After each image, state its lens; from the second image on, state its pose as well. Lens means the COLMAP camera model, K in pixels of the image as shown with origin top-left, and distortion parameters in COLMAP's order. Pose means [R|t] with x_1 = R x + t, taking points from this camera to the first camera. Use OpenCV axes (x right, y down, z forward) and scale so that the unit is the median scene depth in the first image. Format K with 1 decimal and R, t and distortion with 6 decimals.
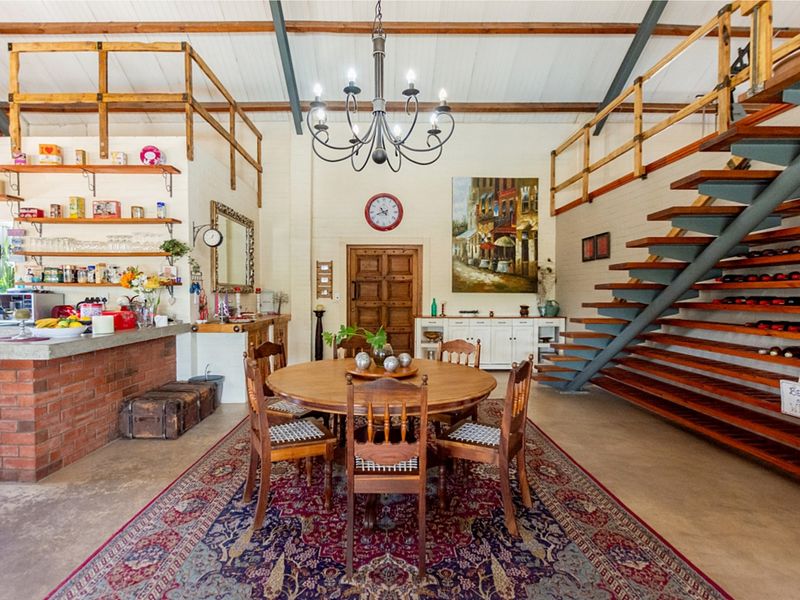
lens RADIAL K [[414.1, 0, 387.9], [0, 414.1, 297.7], [0, 0, 1]] dist [-0.004183, -0.000914]
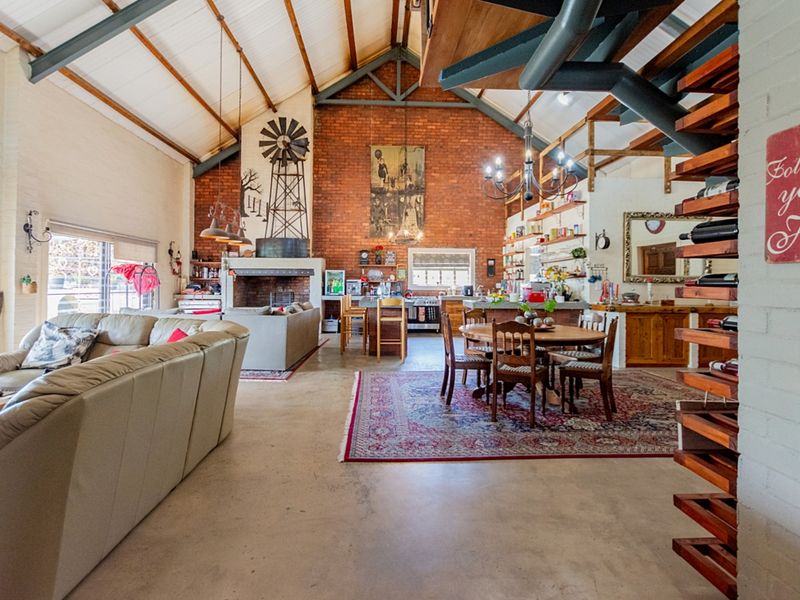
lens RADIAL K [[414.1, 0, 387.9], [0, 414.1, 297.7], [0, 0, 1]] dist [-0.004183, -0.000914]
pose [[0.017650, 0.026451, -0.999494, 1.584760], [-0.014655, 0.999549, 0.026193, 0.022516], [0.999737, 0.014185, 0.018029, 0.426306]]
